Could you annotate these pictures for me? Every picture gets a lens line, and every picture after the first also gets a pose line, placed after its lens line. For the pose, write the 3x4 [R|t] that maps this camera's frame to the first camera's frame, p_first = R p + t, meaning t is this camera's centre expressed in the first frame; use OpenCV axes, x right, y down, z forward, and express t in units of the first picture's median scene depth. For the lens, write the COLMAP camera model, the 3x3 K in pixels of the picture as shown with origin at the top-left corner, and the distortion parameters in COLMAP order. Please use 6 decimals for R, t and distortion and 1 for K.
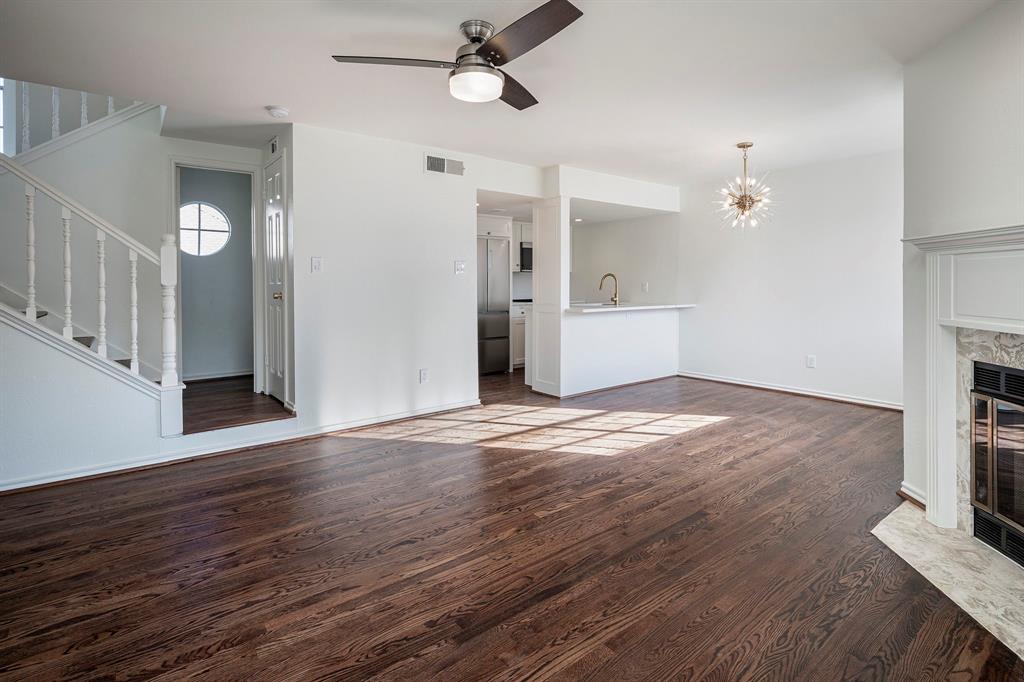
lens RADIAL K [[516.9, 0, 531.1], [0, 516.9, 288.7], [0, 0, 1]] dist [0.001548, 0.000930]
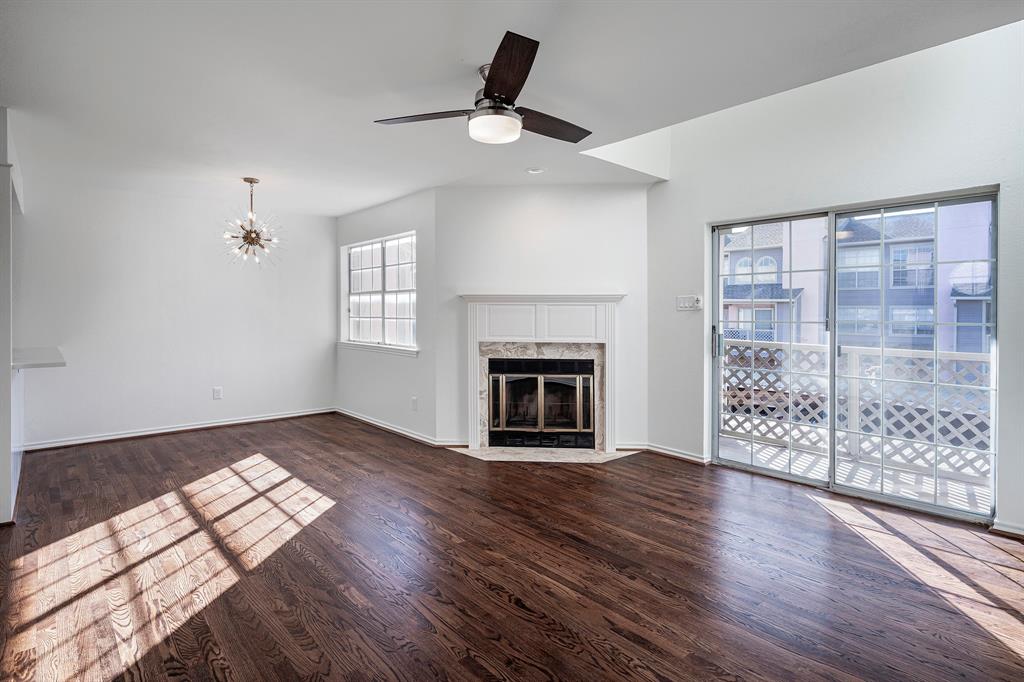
lens RADIAL K [[513.5, 0, 504.8], [0, 513.5, 317.6], [0, 0, 1]] dist [0.002378, 0.000598]
pose [[-0.047602, -0.004408, 0.998857, -0.602138], [0.006261, 0.999969, 0.004712, -0.013894], [-0.998847, 0.006478, -0.047573, 0.555479]]
